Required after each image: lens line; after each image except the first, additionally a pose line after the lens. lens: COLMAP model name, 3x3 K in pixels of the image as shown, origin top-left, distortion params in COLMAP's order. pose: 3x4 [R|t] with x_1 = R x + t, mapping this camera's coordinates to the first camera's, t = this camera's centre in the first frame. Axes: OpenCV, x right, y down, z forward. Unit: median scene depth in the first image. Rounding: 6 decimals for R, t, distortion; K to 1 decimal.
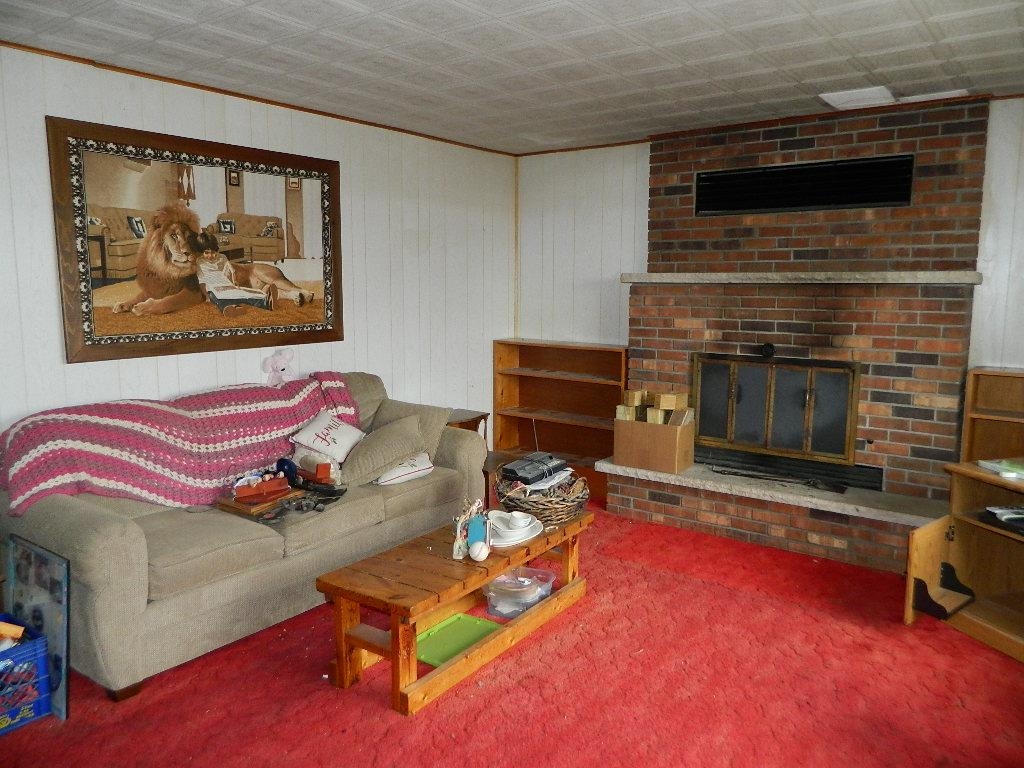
lens RADIAL K [[750.3, 0, 510.9], [0, 750.3, 383.2], [0, 0, 1]] dist [-0.000313, -0.004751]
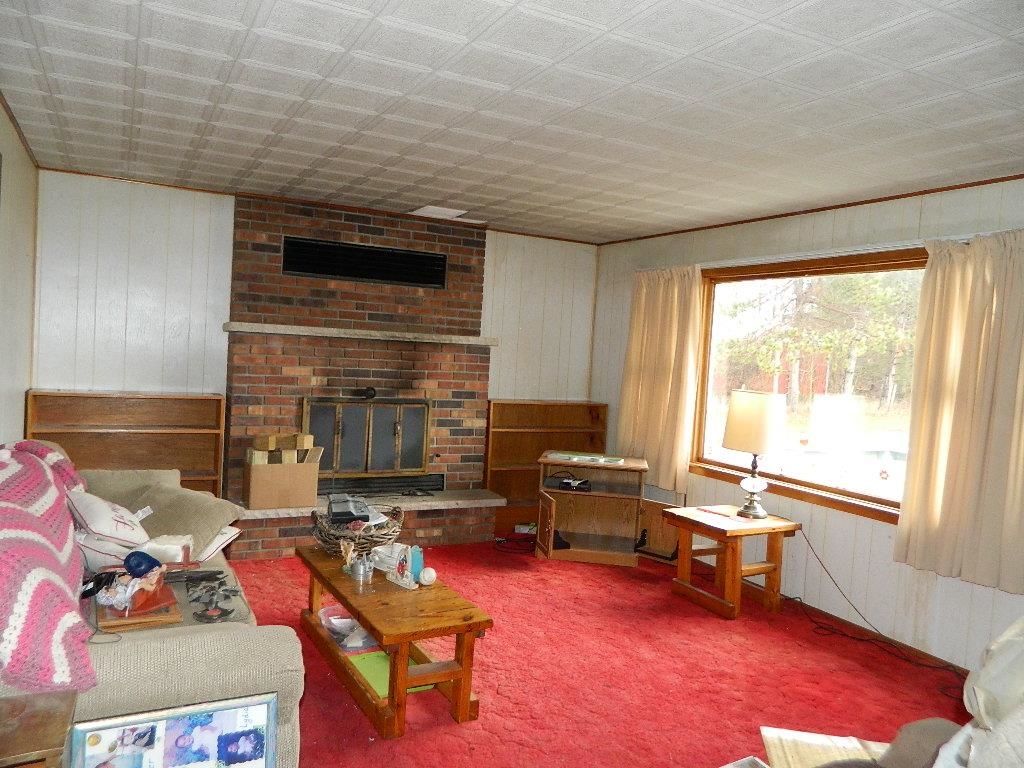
lens RADIAL K [[750.3, 0, 510.7], [0, 750.3, 385.7], [0, 0, 1]] dist [-0.000313, -0.004751]
pose [[0.442591, -0.025911, 0.896349, -0.692406], [0.063979, 0.997947, -0.002743, -0.038586], [-0.894439, 0.058561, 0.443340, 0.249100]]
